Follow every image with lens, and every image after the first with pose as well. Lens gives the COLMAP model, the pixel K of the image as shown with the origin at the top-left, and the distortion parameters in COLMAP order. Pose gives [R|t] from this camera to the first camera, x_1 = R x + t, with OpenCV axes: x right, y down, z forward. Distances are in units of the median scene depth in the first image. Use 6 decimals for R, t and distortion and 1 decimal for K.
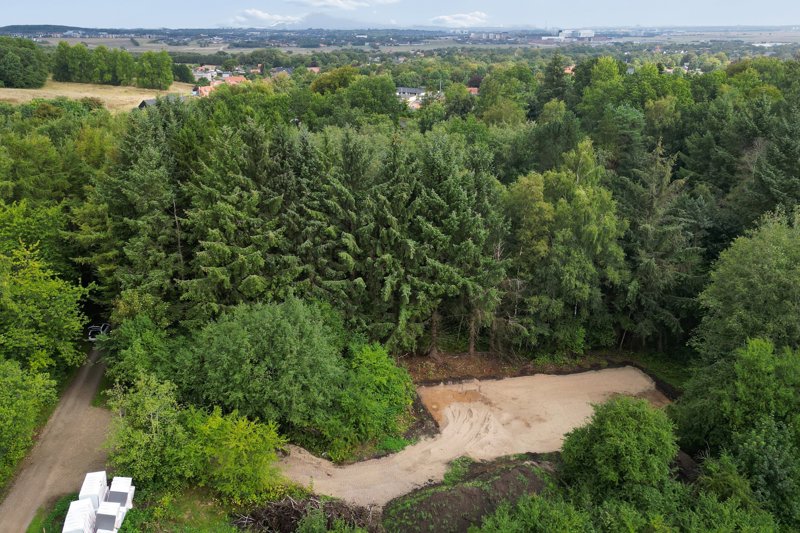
lens RADIAL K [[657.3, 0, 408.1], [0, 657.3, 266.2], [0, 0, 1]] dist [0.083367, -0.083101]
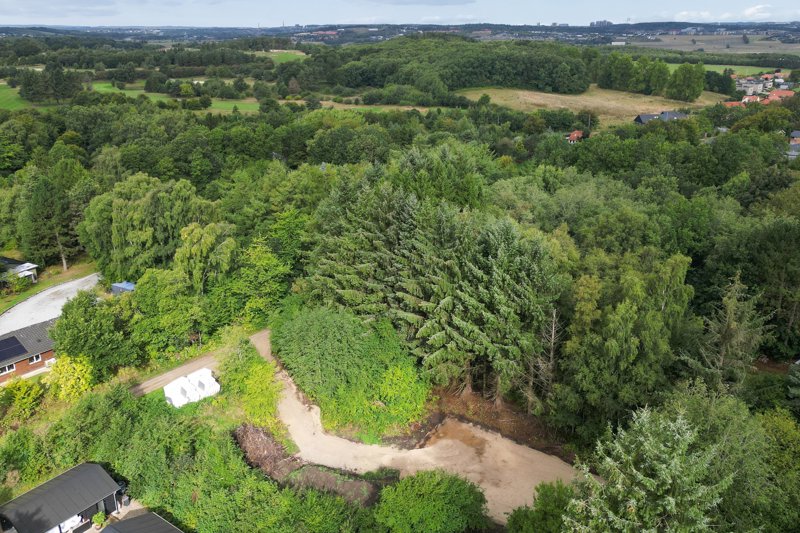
lens RADIAL K [[654.7, 0, 404.0], [0, 654.7, 271.5], [0, 0, 1]] dist [0.091380, -0.096183]
pose [[0.675187, 0.257399, -0.691280, 0.776439], [-0.247994, 0.961803, 0.115907, -0.207856], [0.694709, 0.093175, 0.713230, 0.053210]]
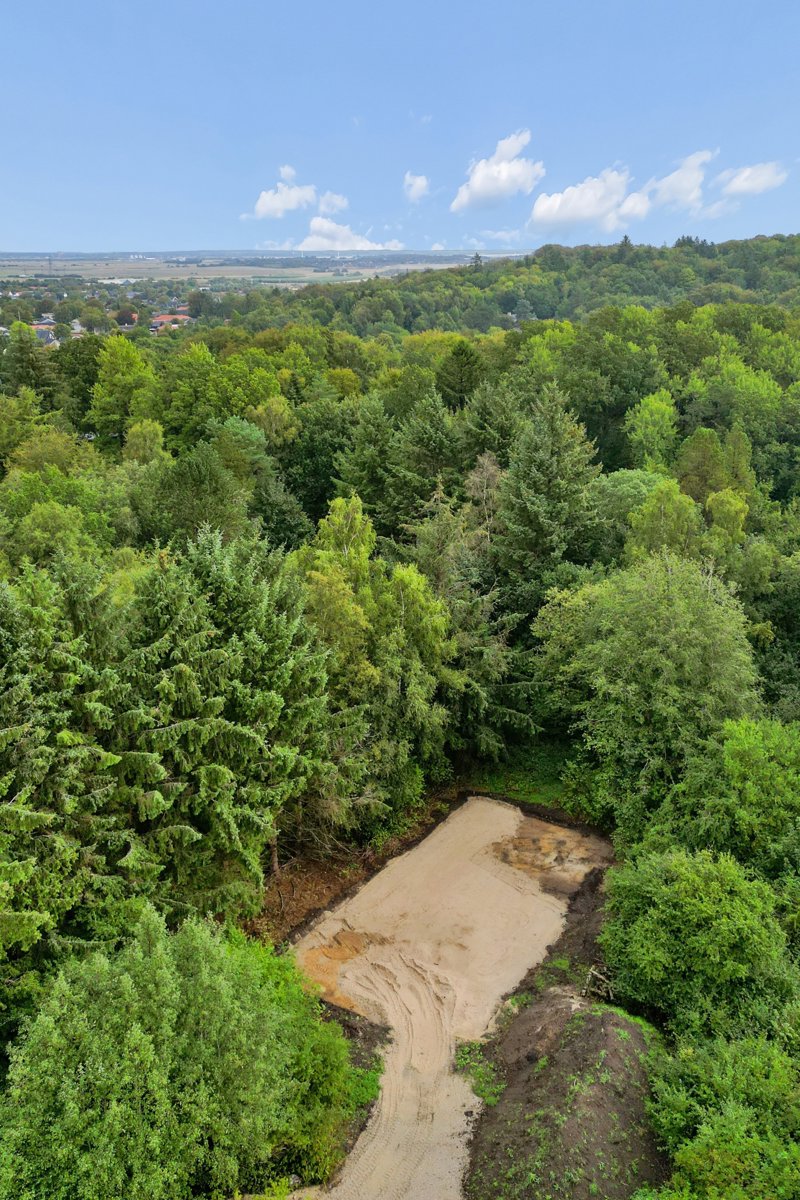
lens RADIAL K [[995.3, 0, 400.0], [0, 995.3, 600.0], [0, 0, 1]] dist [0.130911, -0.152700]
pose [[0.739889, -0.225318, 0.633874, -0.406739], [0.235186, 0.969421, 0.070071, -0.169684], [-0.630279, 0.097234, 0.770255, 0.240174]]
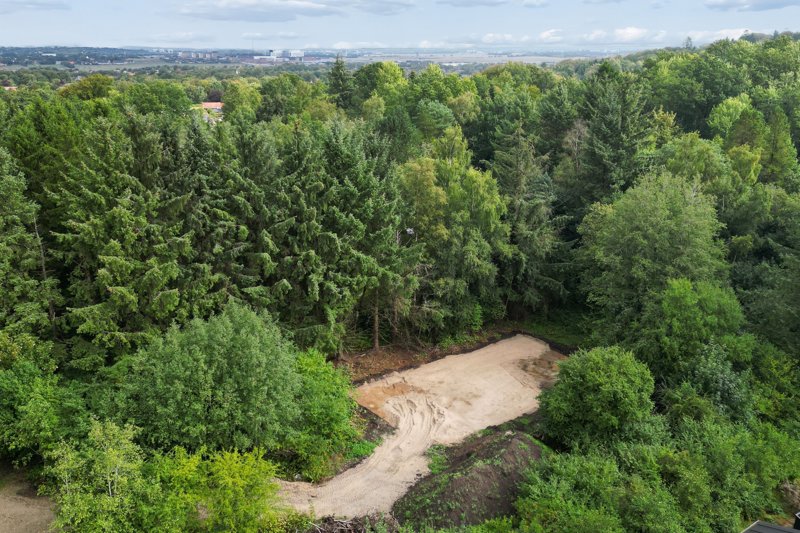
lens RADIAL K [[654.7, 0, 404.0], [0, 654.7, 271.5], [0, 0, 1]] dist [0.091380, -0.096183]
pose [[0.920141, -0.125452, 0.370947, -0.248728], [0.132370, 0.991177, 0.006863, 0.021775], [-0.368535, 0.042788, 0.928629, 0.100368]]
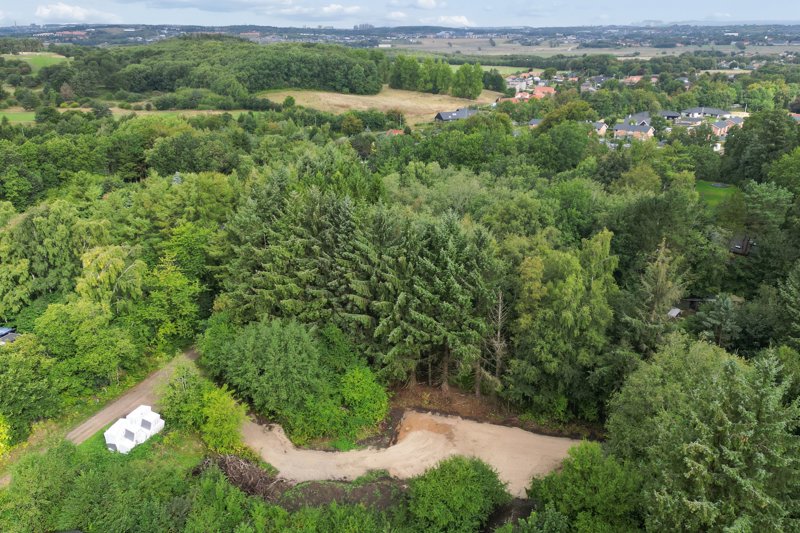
lens RADIAL K [[657.3, 0, 408.1], [0, 657.3, 266.2], [0, 0, 1]] dist [0.083367, -0.083101]
pose [[0.879488, 0.162489, -0.447323, 0.561734], [-0.161463, 0.986038, 0.040721, -0.143679], [0.447694, 0.036413, 0.893445, -0.128559]]
